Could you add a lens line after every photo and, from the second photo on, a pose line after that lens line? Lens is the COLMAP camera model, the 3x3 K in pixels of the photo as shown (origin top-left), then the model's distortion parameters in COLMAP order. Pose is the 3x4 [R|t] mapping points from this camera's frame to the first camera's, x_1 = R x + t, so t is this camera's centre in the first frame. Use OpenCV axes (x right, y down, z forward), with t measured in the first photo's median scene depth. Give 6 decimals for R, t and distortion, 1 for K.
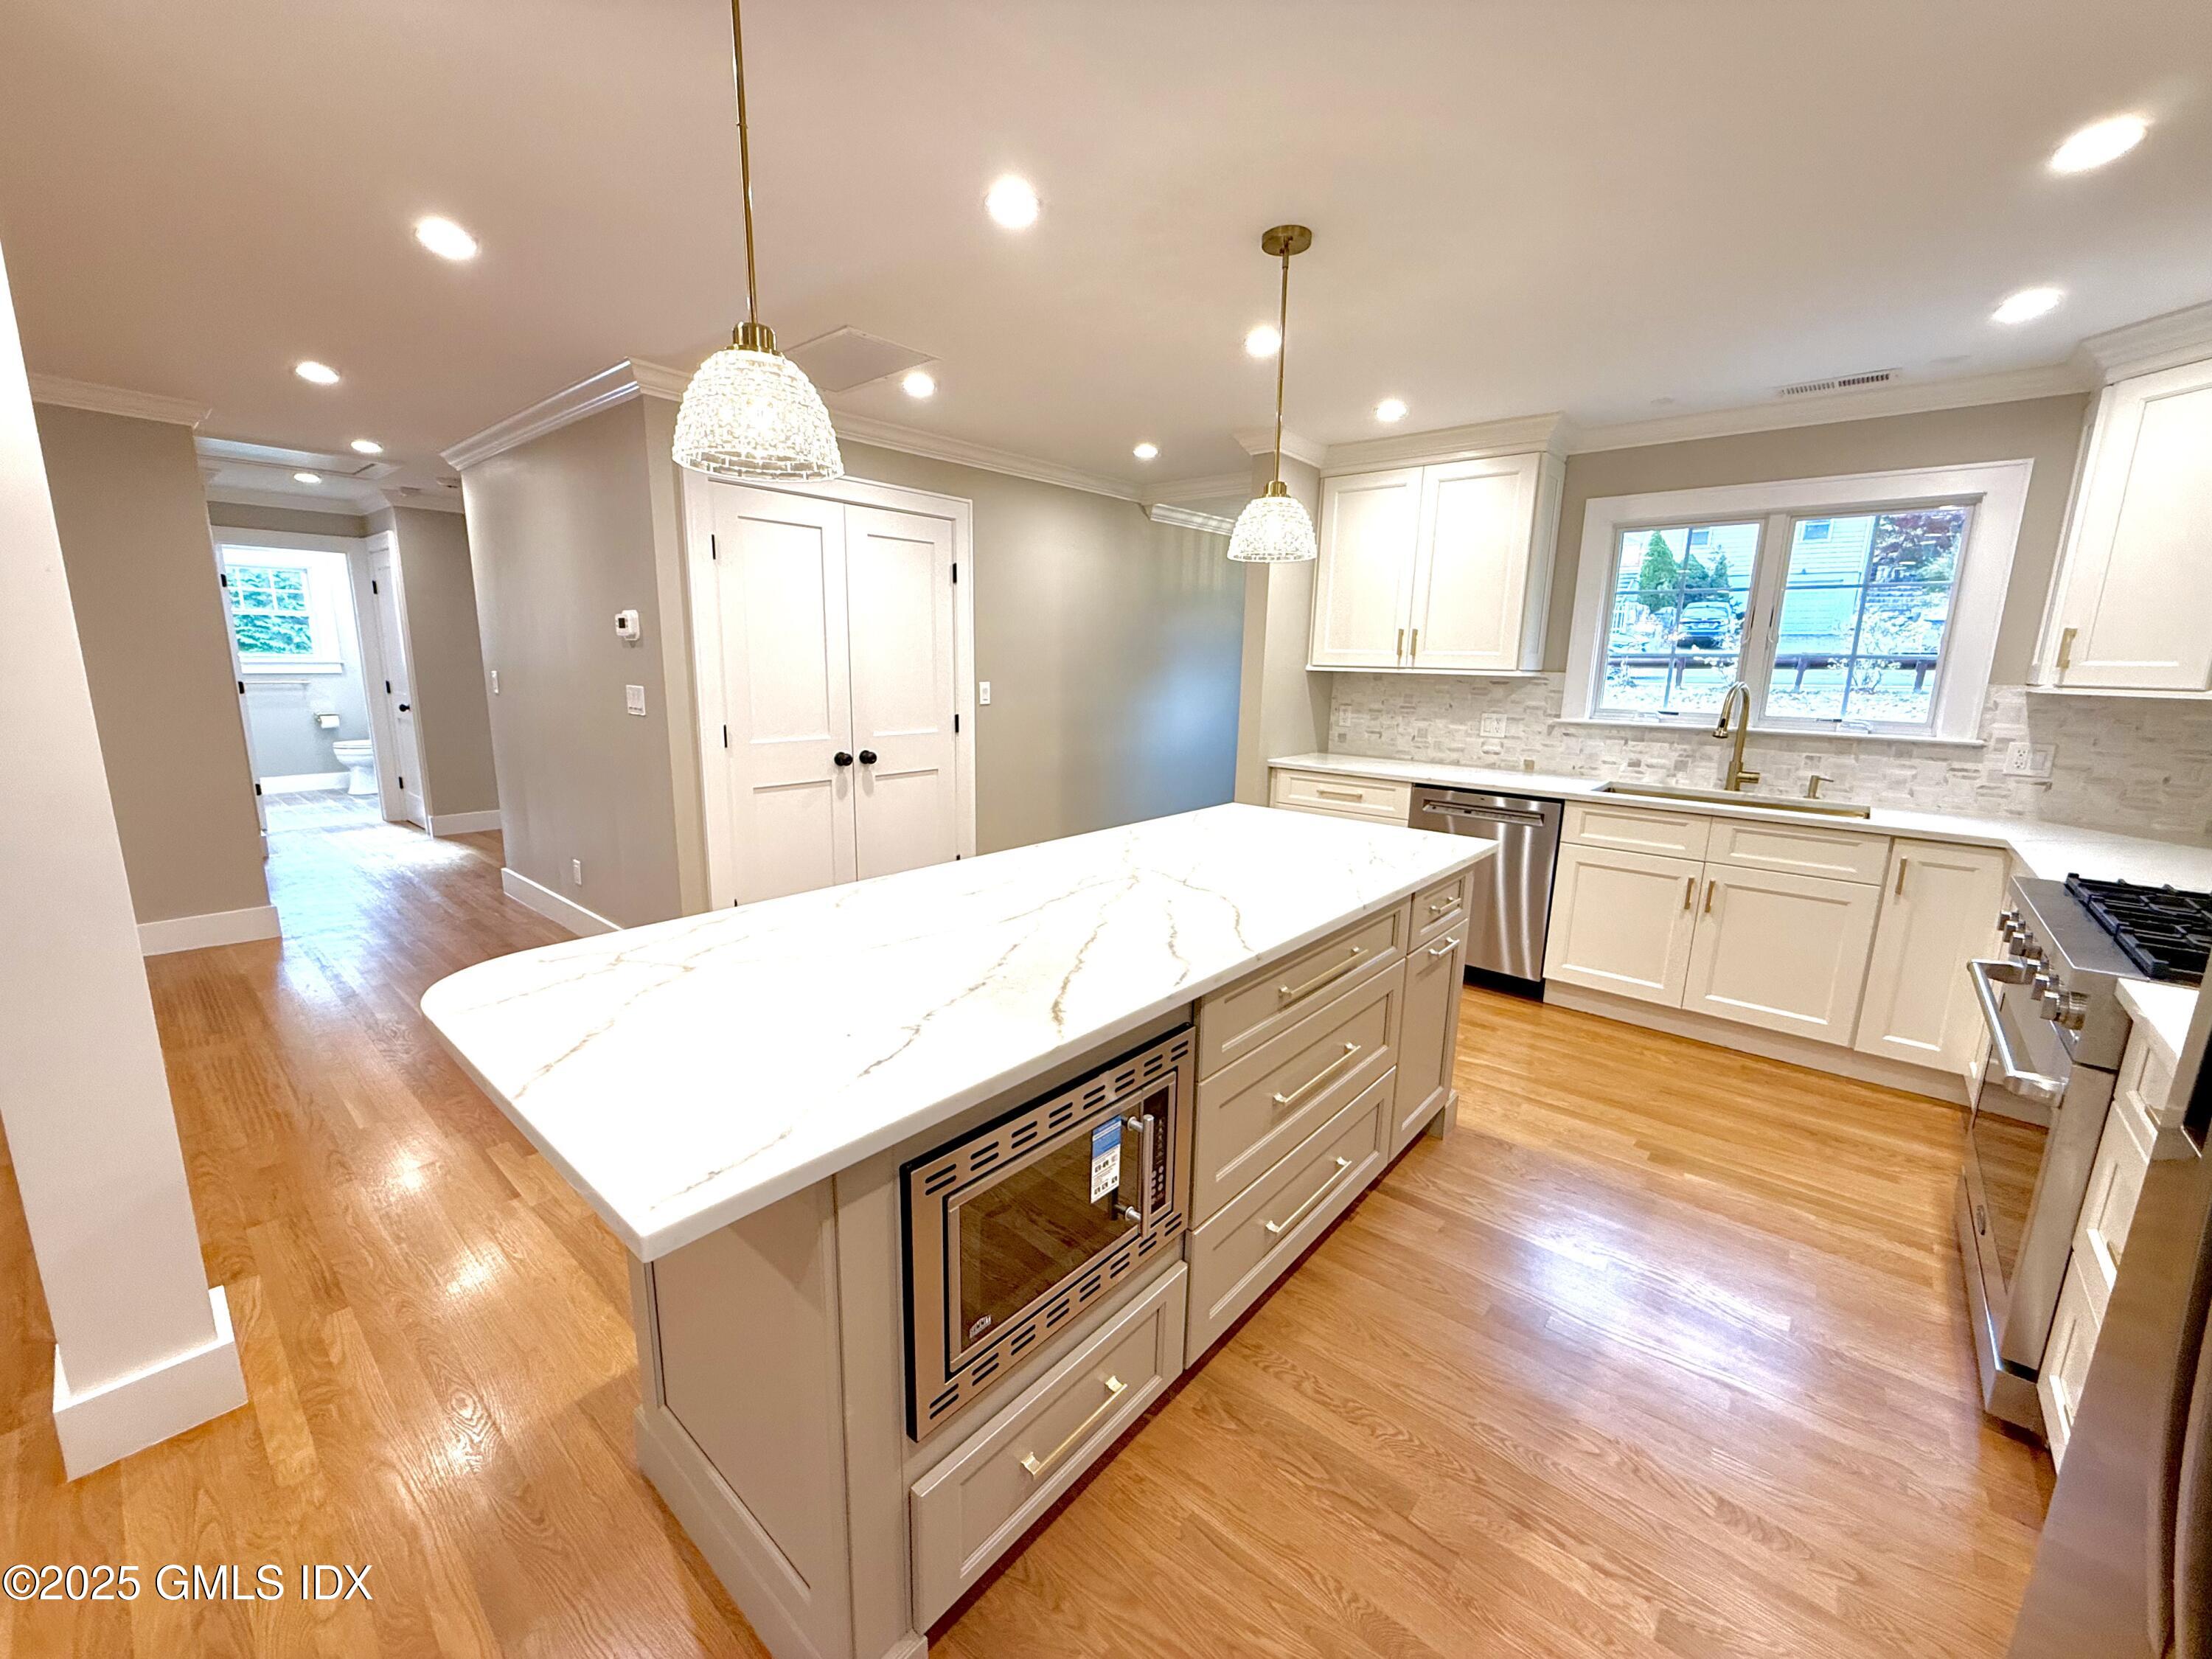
lens RADIAL K [[879.8, 0, 1100.0], [0, 879.8, 830.0], [0, 0, 1]] dist [-0.000432, 0.000274]
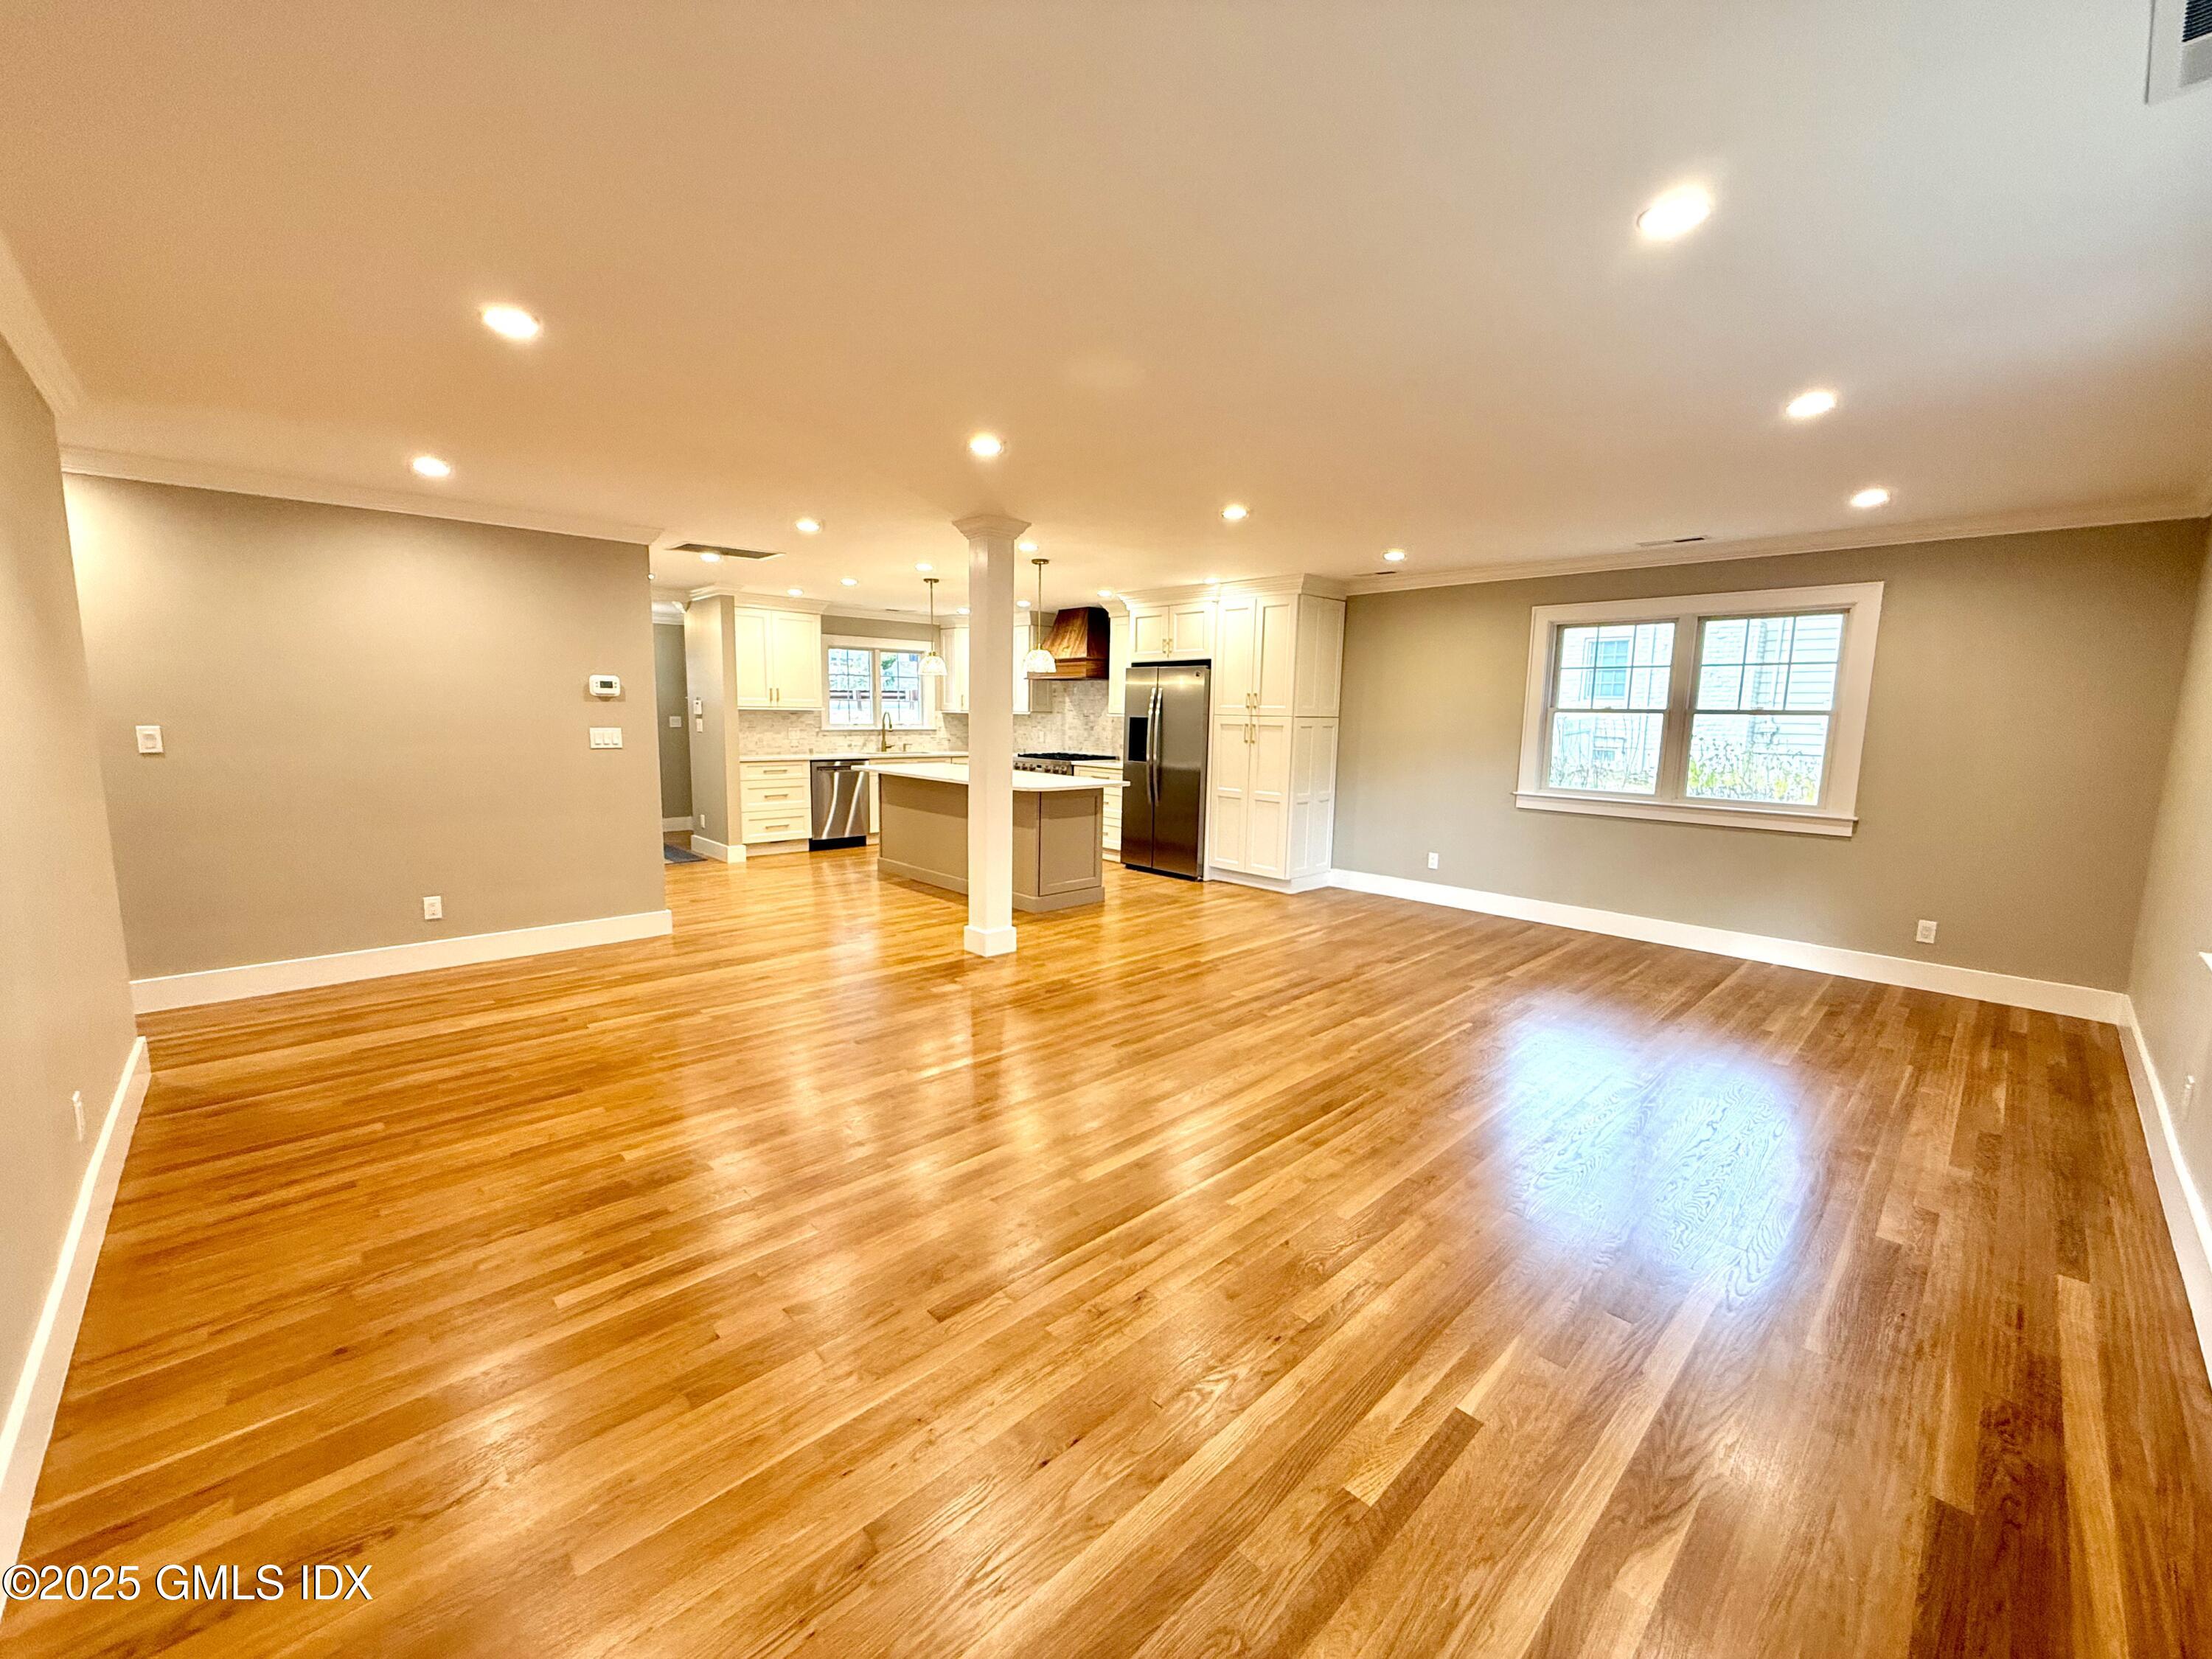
lens RADIAL K [[881.9, 0, 1102.5], [0, 881.9, 829.1], [0, 0, 1]] dist [-0.002046, -0.000135]
pose [[0.101796, -0.152559, 0.983038, -1.980379], [0.177114, 0.975163, 0.132996, -0.058601], [-0.978912, 0.160572, 0.126288, 0.064640]]
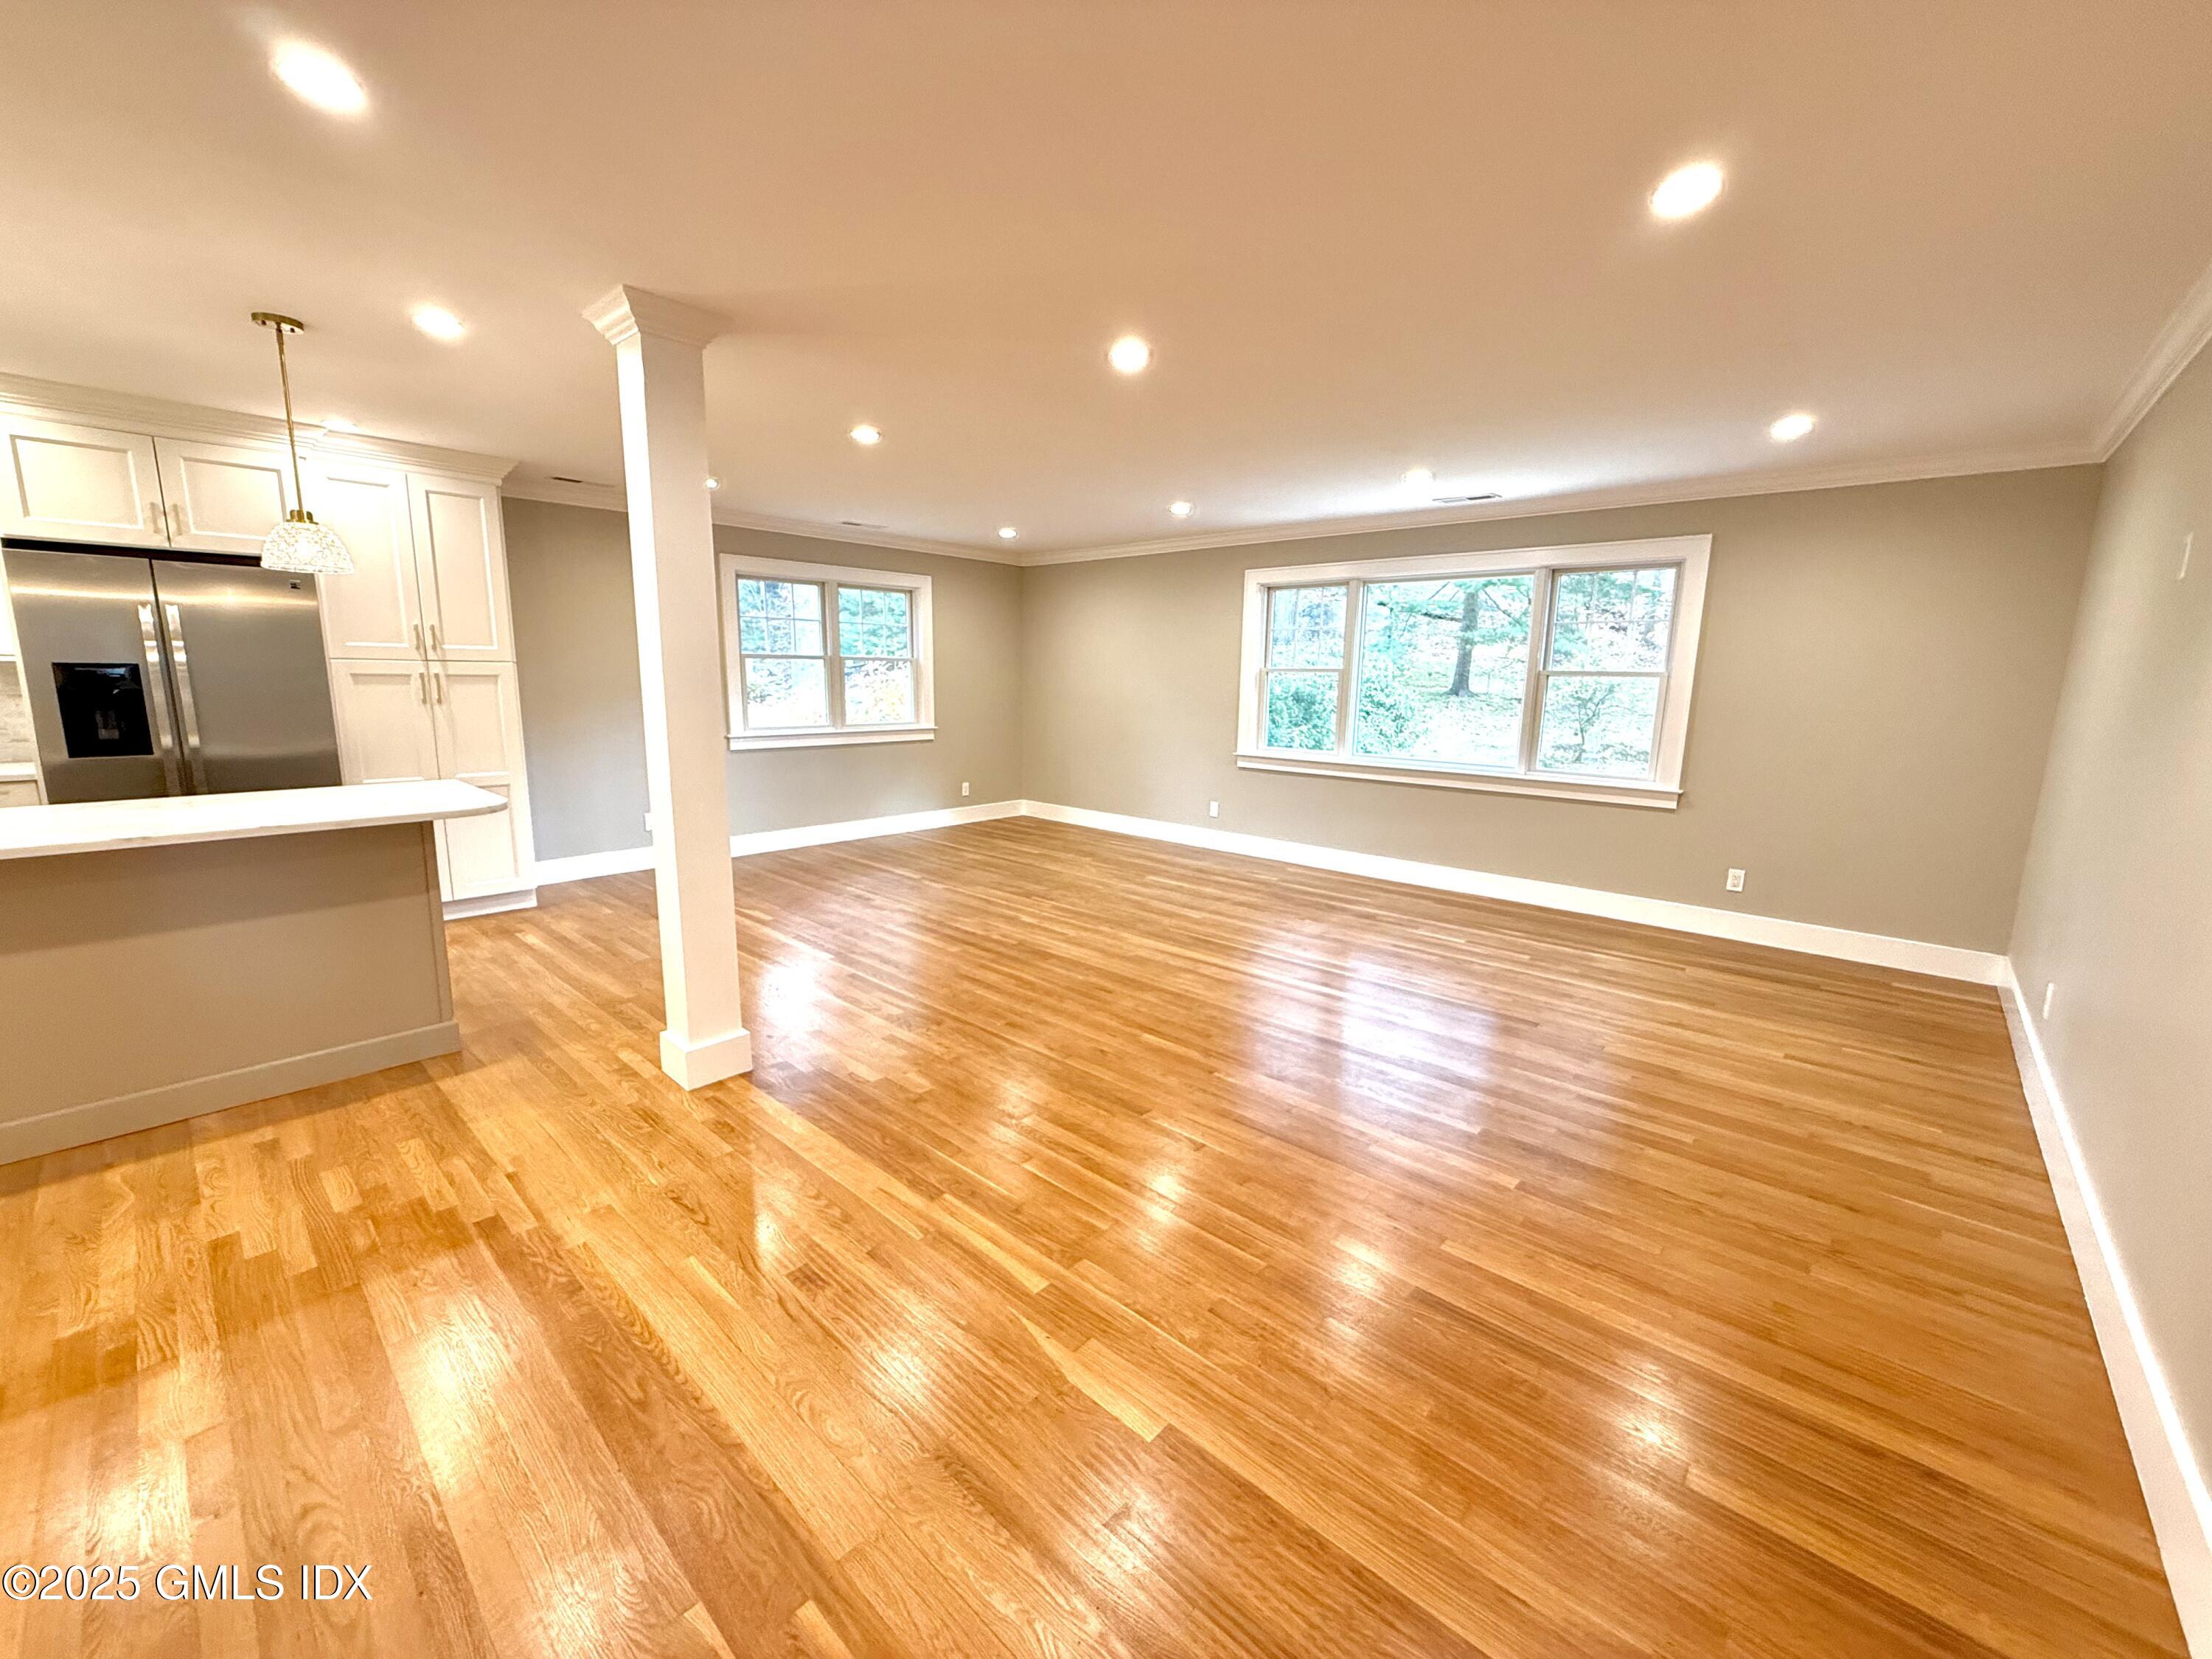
lens RADIAL K [[879.8, 0, 1100.0], [0, 879.8, 830.0], [0, 0, 1]] dist [-0.000432, 0.000274]
pose [[-0.998817, -0.043593, 0.021568, -0.935201], [-0.032786, 0.931029, 0.363468, -0.258456], [-0.035925, 0.362331, -0.931357, 1.227250]]
